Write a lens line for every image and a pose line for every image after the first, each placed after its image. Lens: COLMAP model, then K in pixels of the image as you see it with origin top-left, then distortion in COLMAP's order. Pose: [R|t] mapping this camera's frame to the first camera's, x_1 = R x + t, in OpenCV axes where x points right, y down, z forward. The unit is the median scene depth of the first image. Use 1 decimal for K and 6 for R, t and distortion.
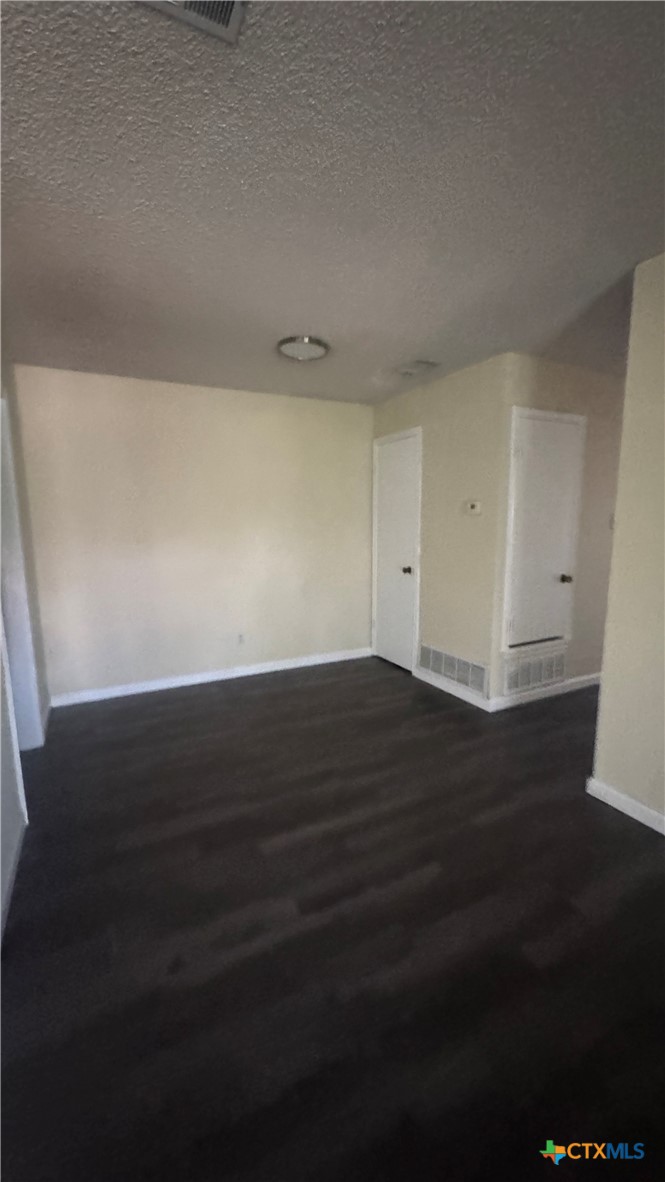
lens RADIAL K [[462.4, 0, 340.1], [0, 462.4, 594.4], [0, 0, 1]] dist [-0.005611, 0.001260]
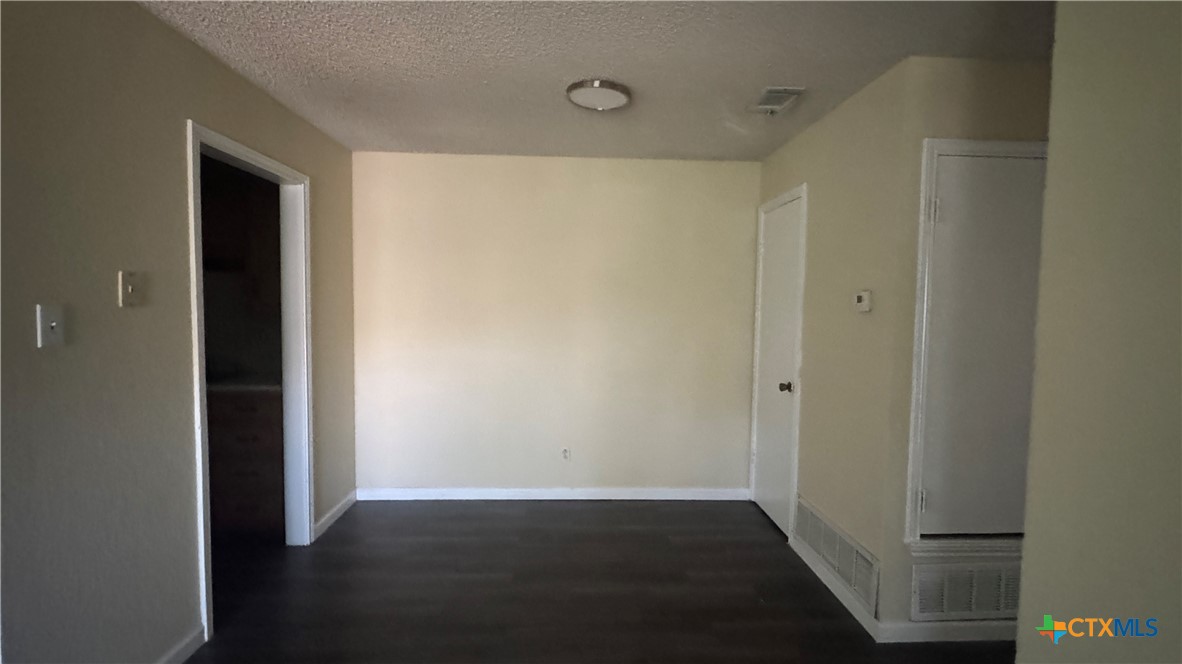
lens RADIAL K [[528.0, 0, 589.6], [0, 528.0, 333.6], [0, 0, 1]] dist [0.001113, -0.000154]
pose [[0.910942, 0.047874, -0.409747, 0.240029], [-0.090224, 0.992318, -0.084644, -0.046208], [0.402547, 0.114075, 0.908263, 0.188910]]
